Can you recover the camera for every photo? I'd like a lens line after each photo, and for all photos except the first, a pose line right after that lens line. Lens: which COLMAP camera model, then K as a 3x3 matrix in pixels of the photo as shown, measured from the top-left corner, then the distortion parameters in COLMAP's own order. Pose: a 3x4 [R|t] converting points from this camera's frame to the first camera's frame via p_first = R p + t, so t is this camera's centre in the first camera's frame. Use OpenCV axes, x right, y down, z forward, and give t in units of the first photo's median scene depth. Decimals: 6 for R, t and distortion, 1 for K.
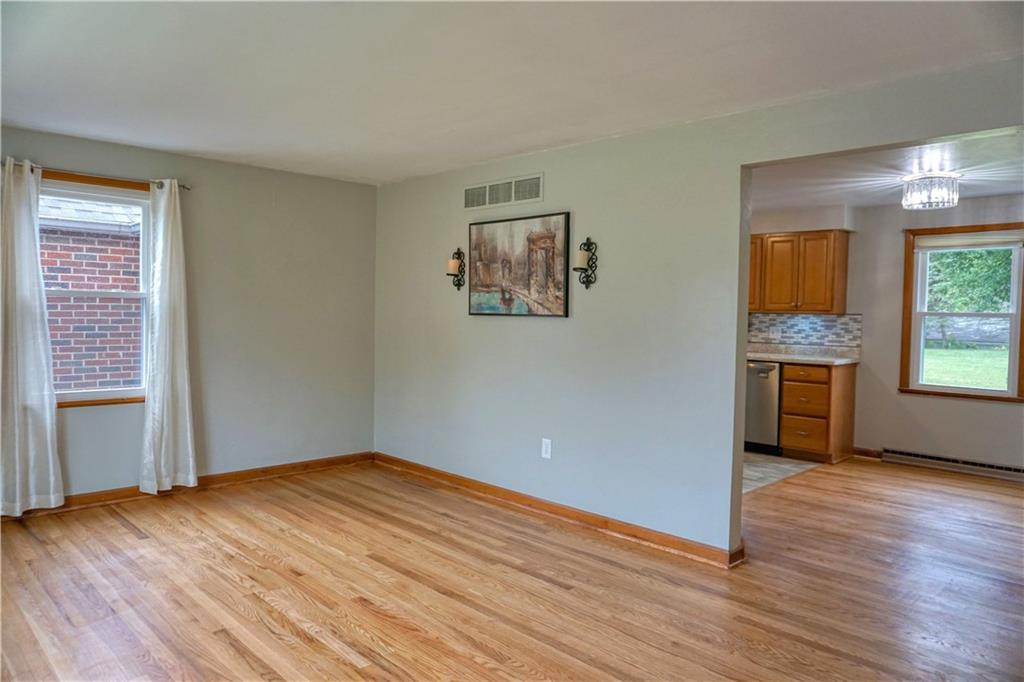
lens RADIAL K [[682.9, 0, 512.0], [0, 682.9, 341.0], [0, 0, 1]] dist [-0.057464, 0.047846]
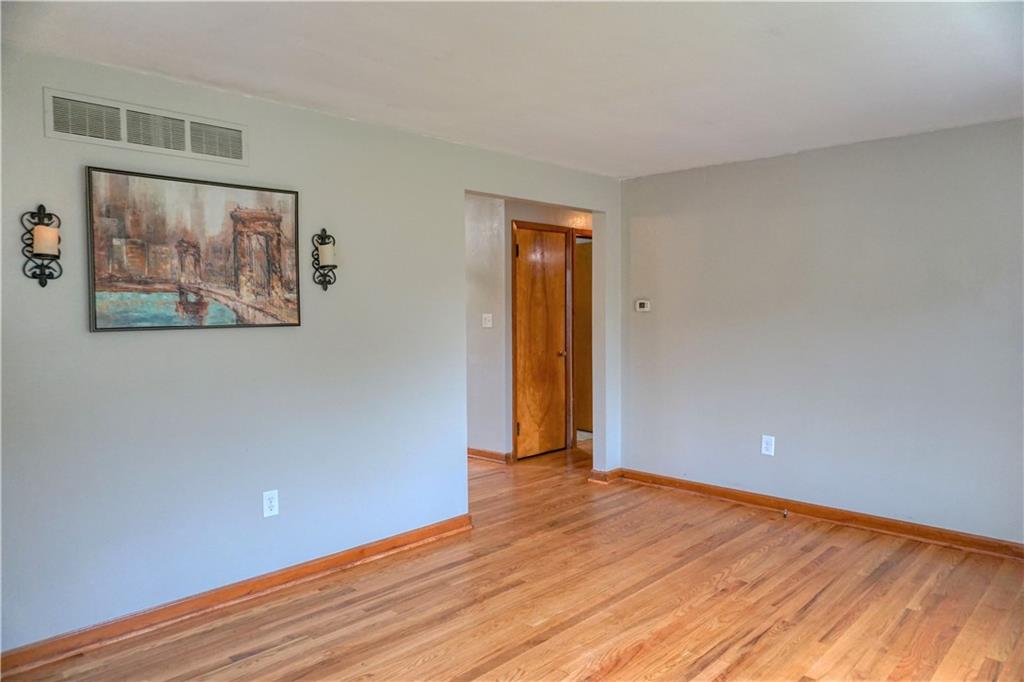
lens RADIAL K [[682.9, 0, 512.0], [0, 682.9, 341.0], [0, 0, 1]] dist [-0.057464, 0.047846]
pose [[-0.026100, -0.068364, 0.997319, -0.686180], [0.050138, 0.996314, 0.069607, -0.057769], [-0.998401, 0.051820, -0.022576, 0.749296]]
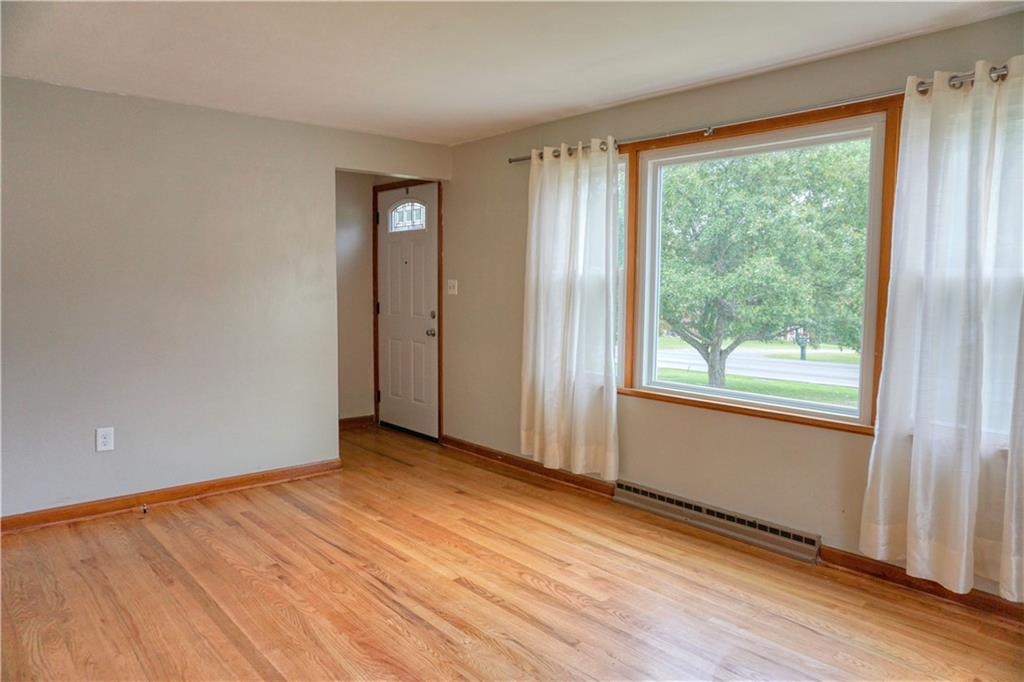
lens RADIAL K [[682.9, 0, 512.0], [0, 682.9, 341.0], [0, 0, 1]] dist [-0.057464, 0.047846]
pose [[-0.997910, -0.028778, 0.057866, -0.241672], [-0.020839, 0.990842, 0.133406, -0.058395], [-0.061175, 0.131921, -0.989371, 1.149324]]
